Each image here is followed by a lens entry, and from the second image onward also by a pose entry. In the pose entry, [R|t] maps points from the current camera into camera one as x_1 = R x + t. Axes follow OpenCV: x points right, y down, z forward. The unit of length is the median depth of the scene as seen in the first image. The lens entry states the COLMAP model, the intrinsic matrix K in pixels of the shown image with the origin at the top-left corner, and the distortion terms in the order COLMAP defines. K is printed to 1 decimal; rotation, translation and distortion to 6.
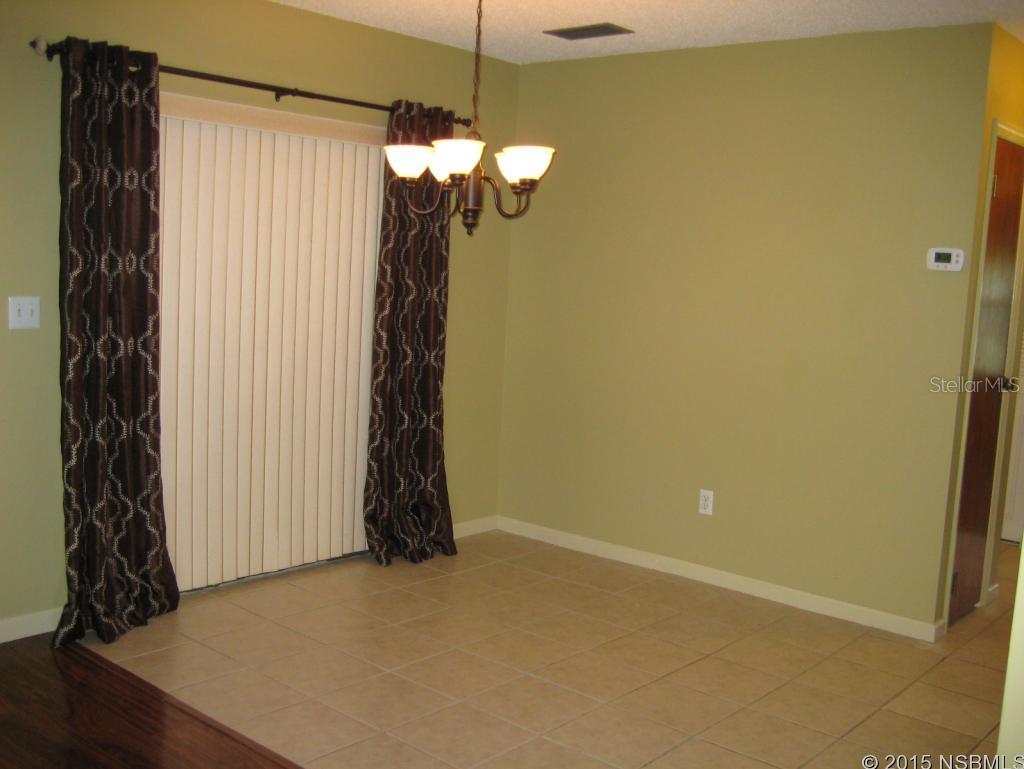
lens RADIAL K [[1075.5, 0, 512.0], [0, 1075.5, 384.5], [0, 0, 1]] dist [-0.152430, 0.188804]
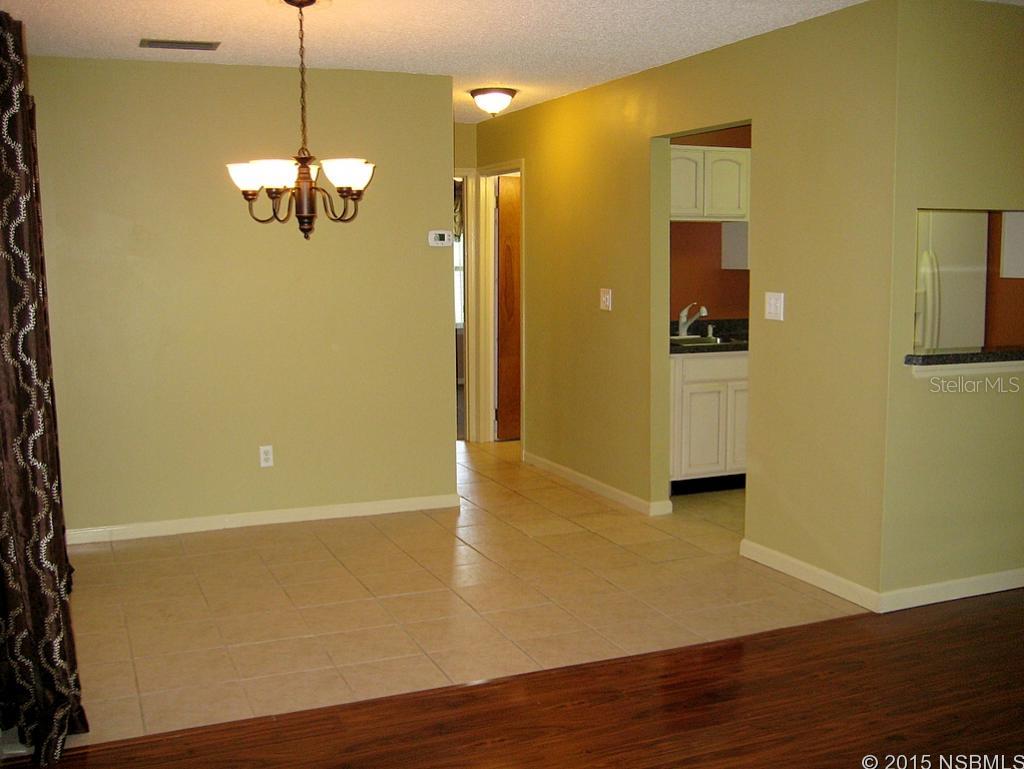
lens RADIAL K [[1075.5, 0, 512.0], [0, 1075.5, 384.5], [0, 0, 1]] dist [-0.152430, 0.188804]
pose [[0.446195, -0.161408, 0.880260, -0.928905], [0.133234, 0.984621, 0.113009, -0.082299], [-0.884963, 0.066856, 0.460838, 0.281240]]
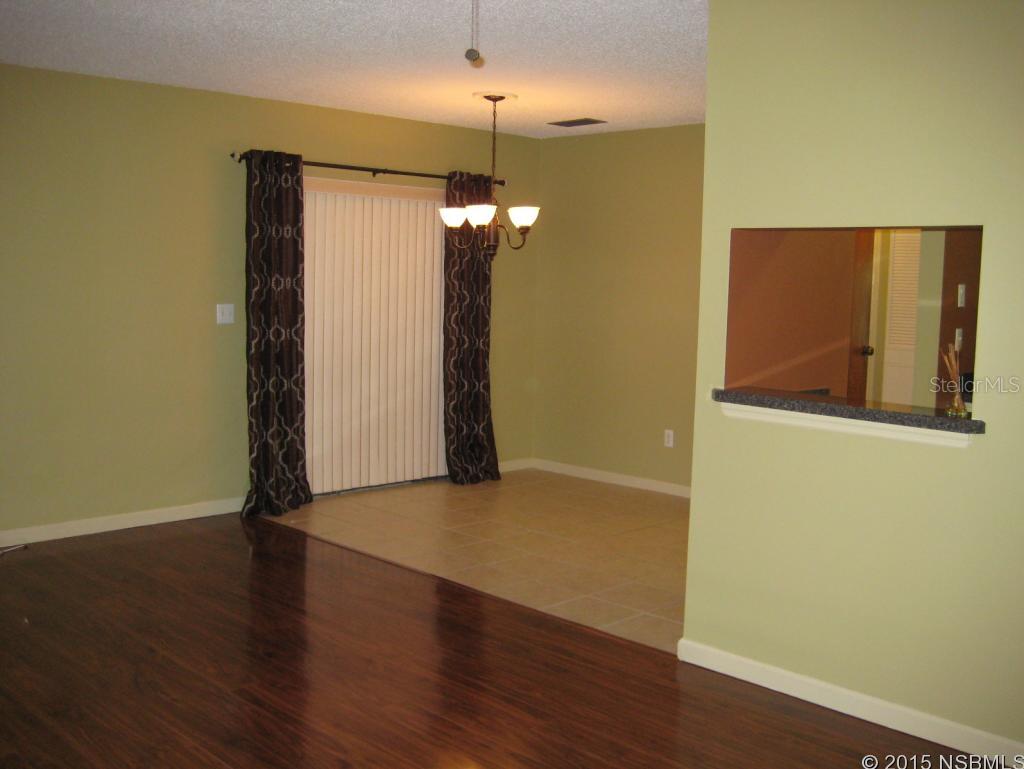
lens RADIAL K [[1075.5, 0, 512.0], [0, 1075.5, 384.5], [0, 0, 1]] dist [-0.152430, 0.188804]
pose [[0.996020, -0.017274, -0.087443, 0.127199], [0.015676, 0.999698, -0.018935, 0.079547], [0.087744, 0.017489, 0.995990, -0.611945]]
